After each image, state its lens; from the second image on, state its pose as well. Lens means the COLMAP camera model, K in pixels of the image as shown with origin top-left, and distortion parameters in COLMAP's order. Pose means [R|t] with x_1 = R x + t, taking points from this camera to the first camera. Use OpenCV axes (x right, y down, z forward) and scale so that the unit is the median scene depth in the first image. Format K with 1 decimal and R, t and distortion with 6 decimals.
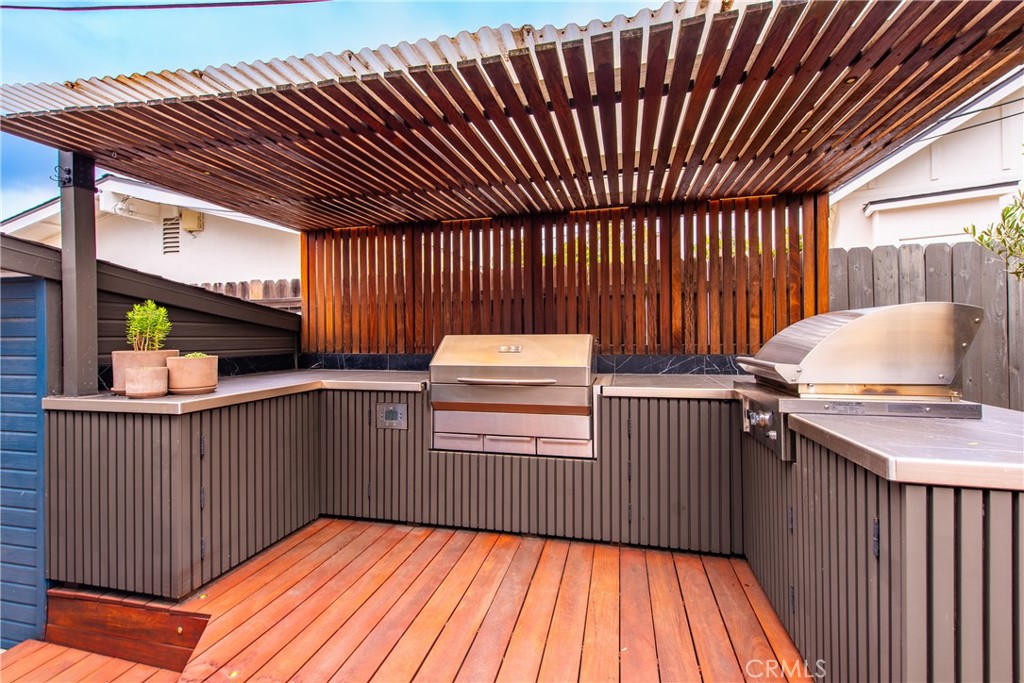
lens RADIAL K [[446.4, 0, 512.0], [0, 446.4, 341.5], [0, 0, 1]] dist [-0.000219, -0.000014]
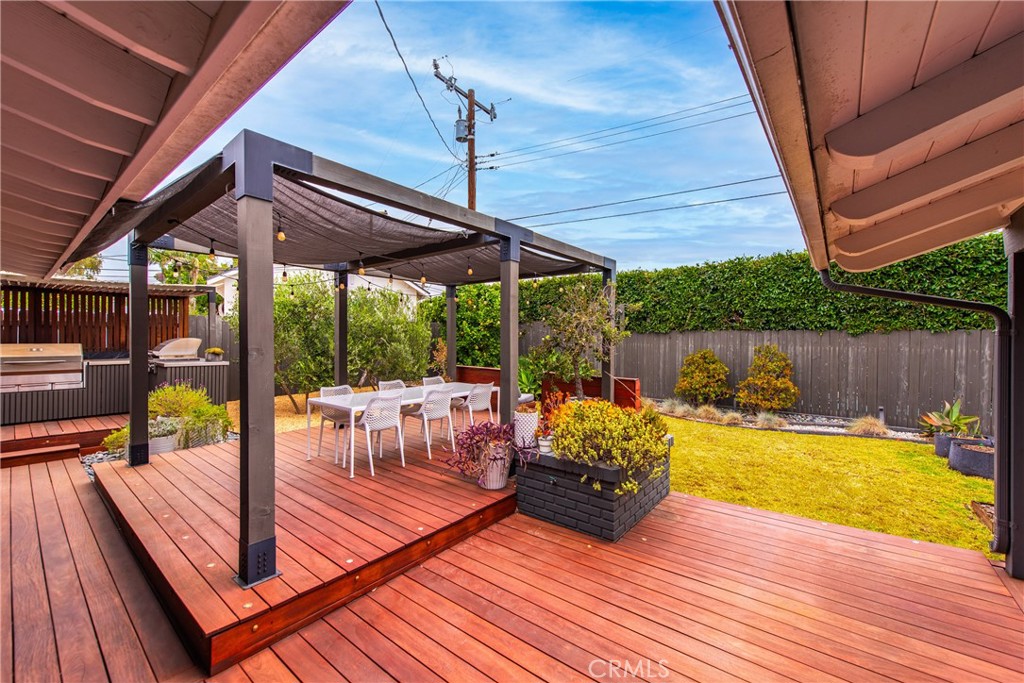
lens RADIAL K [[404.8, 0, 512.0], [0, 404.8, 341.5], [0, 0, 1]] dist [0.000913, 0.000274]
pose [[0.429866, 0.005271, 0.902877, -0.933457], [0.001295, 0.999978, -0.006455, -0.009882], [-0.902892, 0.003944, 0.429850, -2.448995]]
